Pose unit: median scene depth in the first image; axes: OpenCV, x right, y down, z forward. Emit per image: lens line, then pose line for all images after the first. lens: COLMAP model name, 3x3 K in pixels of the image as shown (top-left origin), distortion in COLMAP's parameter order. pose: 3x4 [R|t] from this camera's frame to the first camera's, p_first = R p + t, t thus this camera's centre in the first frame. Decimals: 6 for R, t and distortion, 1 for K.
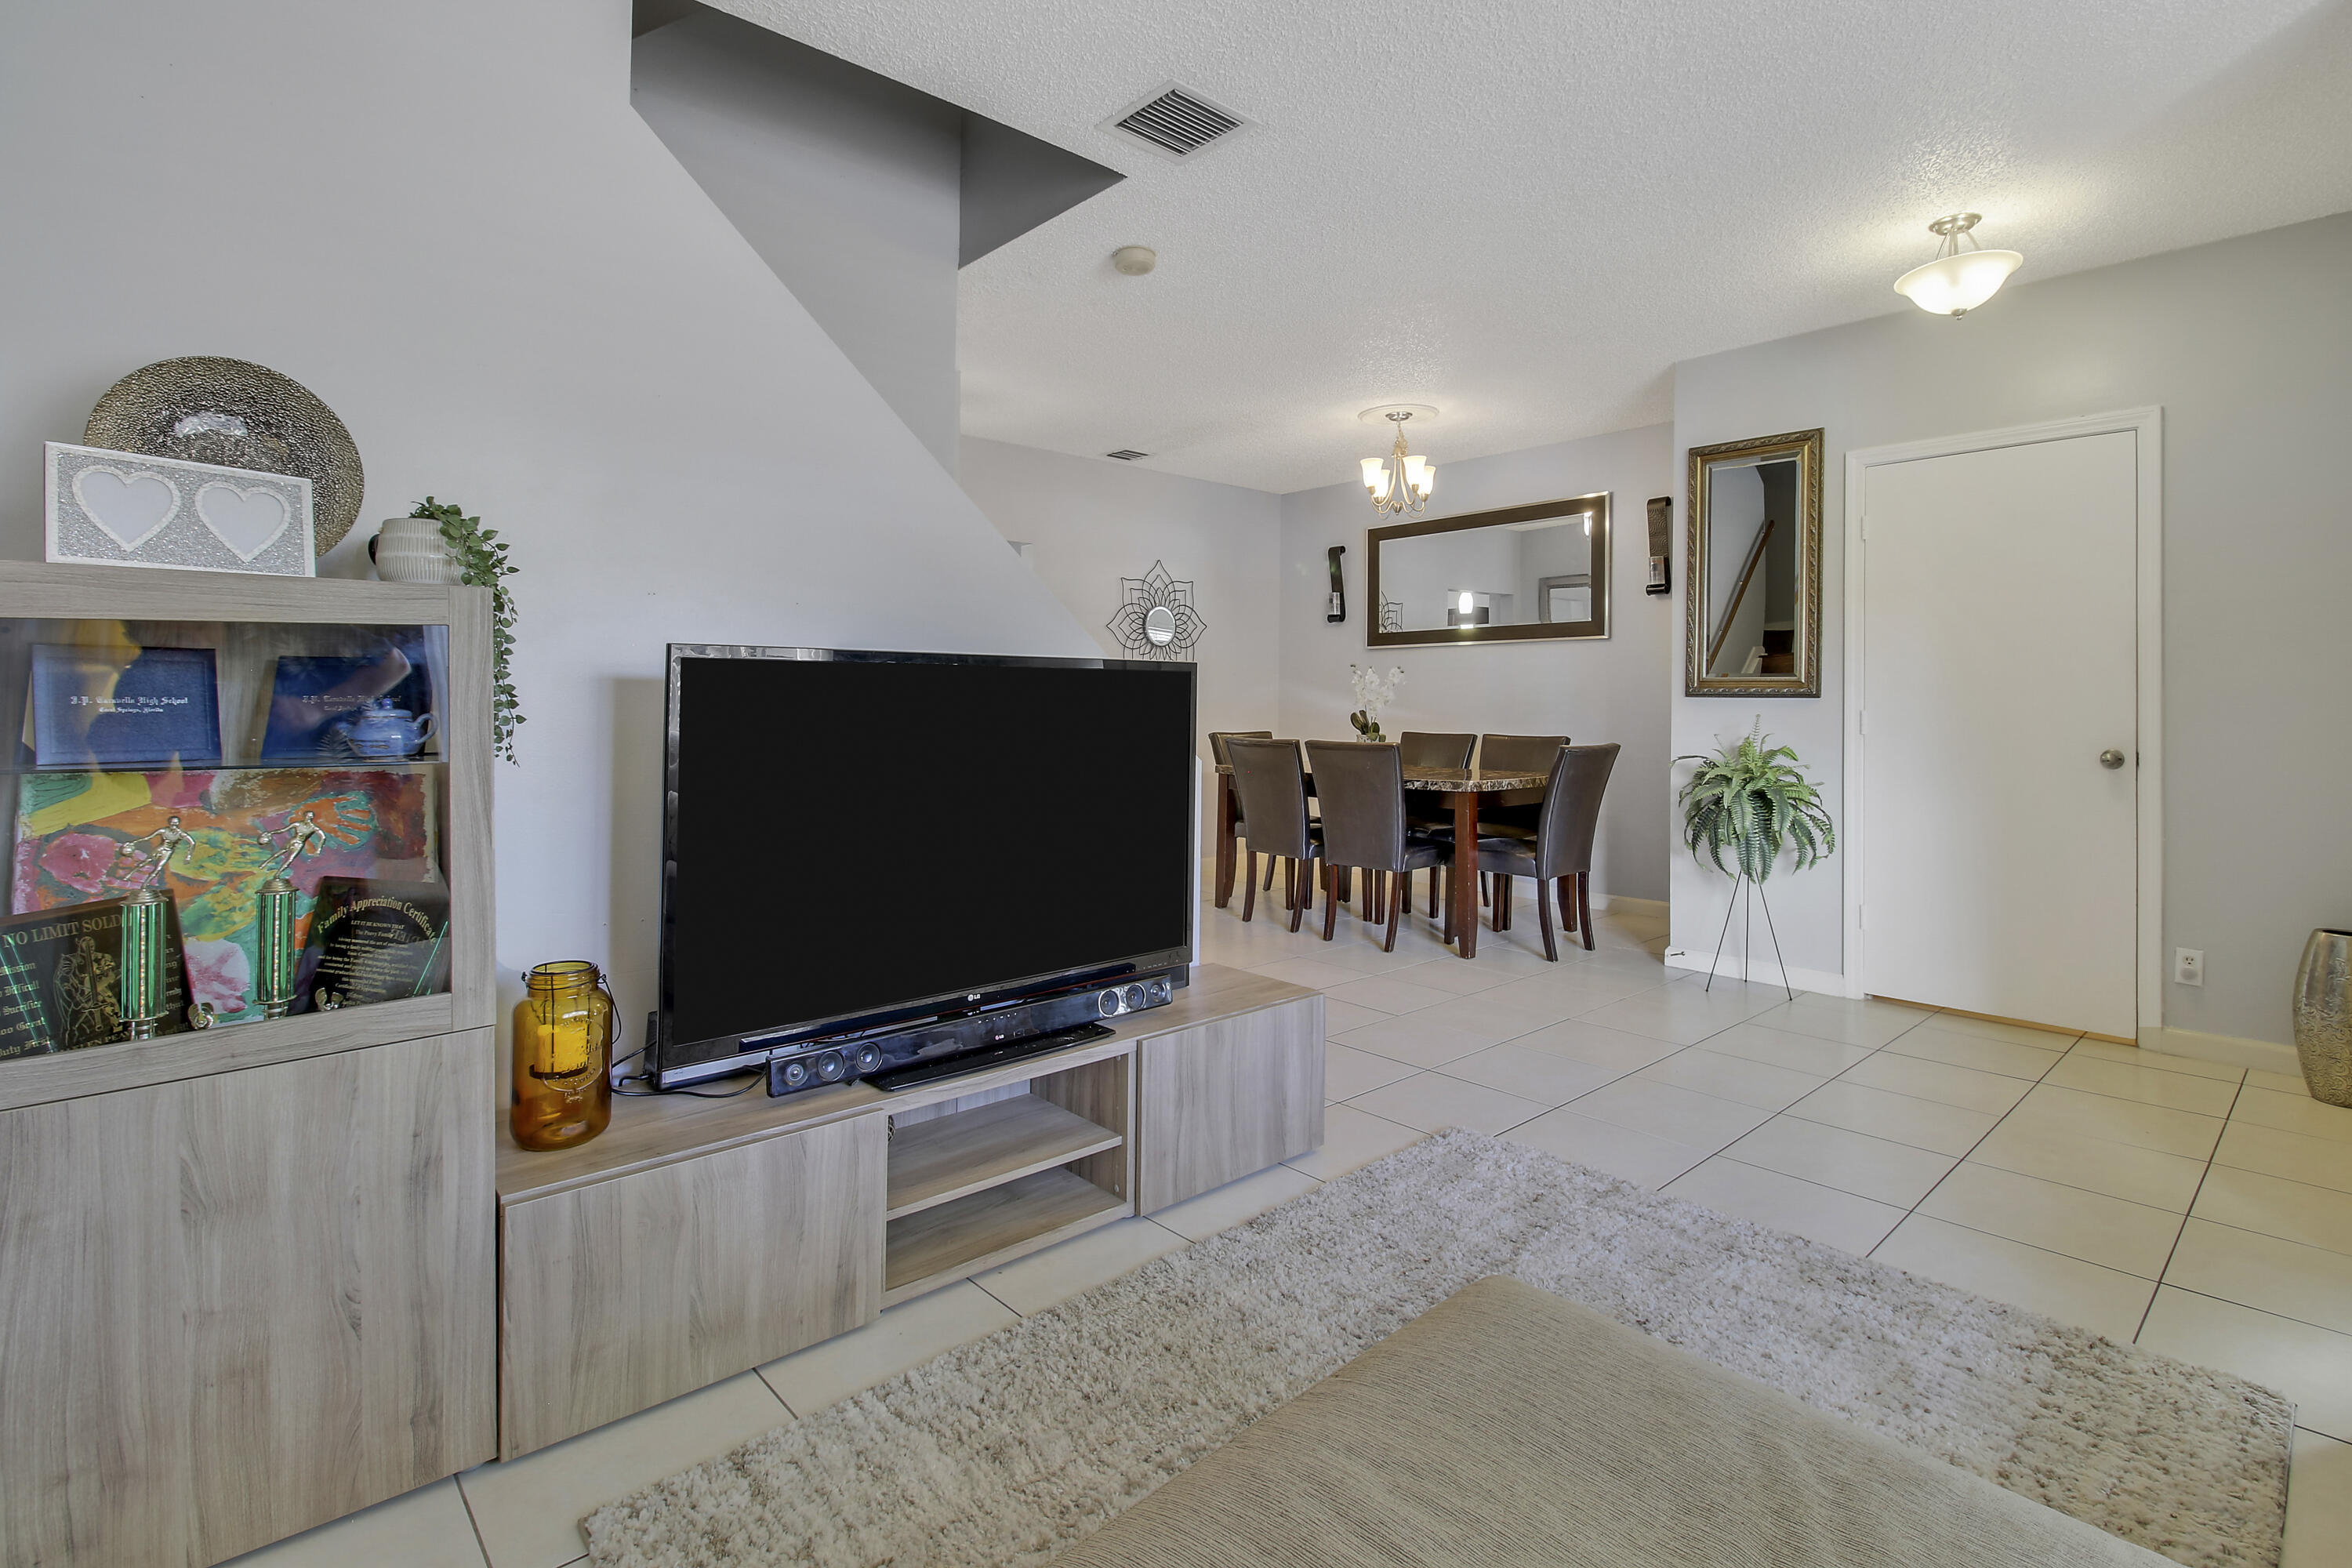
lens RADIAL K [[1092.6, 0, 1214.2], [0, 1092.6, 721.2], [0, 0, 1]] dist [-0.002192, -0.015935]
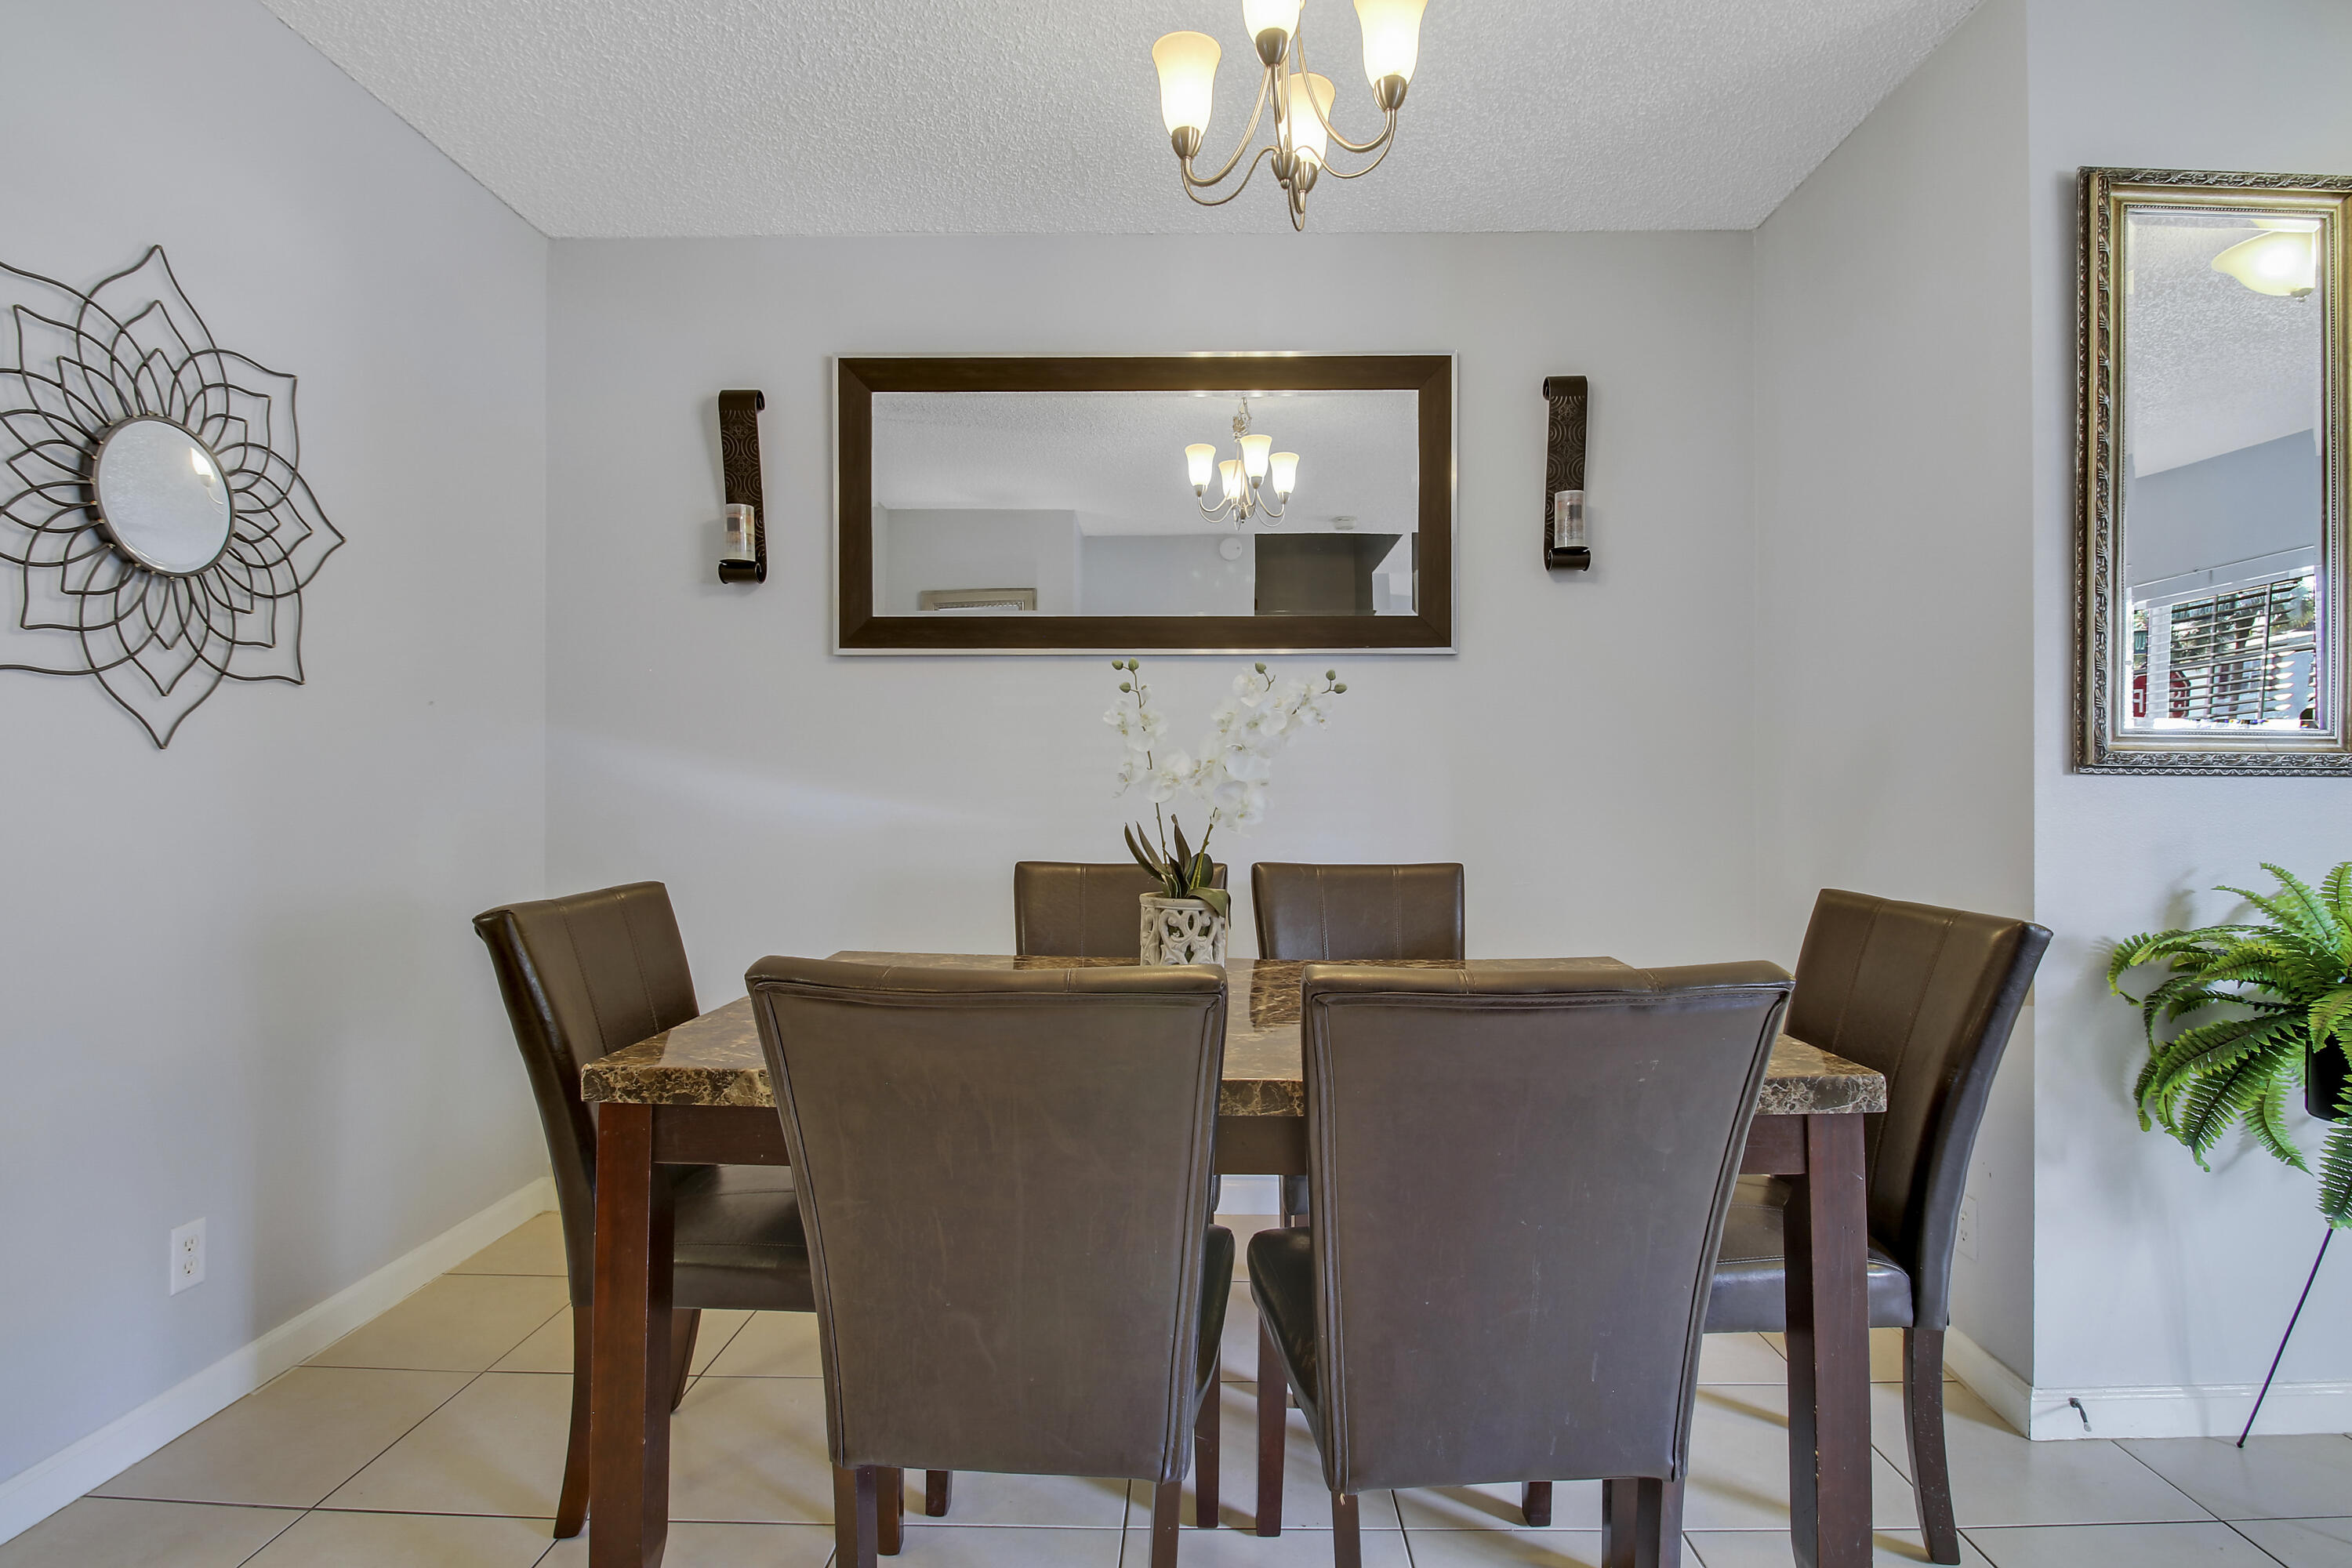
lens RADIAL K [[1106.2, 0, 1190.4], [0, 1106.2, 789.2], [0, 0, 1]] dist [-0.002368, -0.009029]
pose [[0.703663, -0.005133, 0.710515, -0.065073], [0.009571, 0.999952, -0.002255, -0.013349], [-0.710469, 0.008388, 0.703678, 0.652265]]
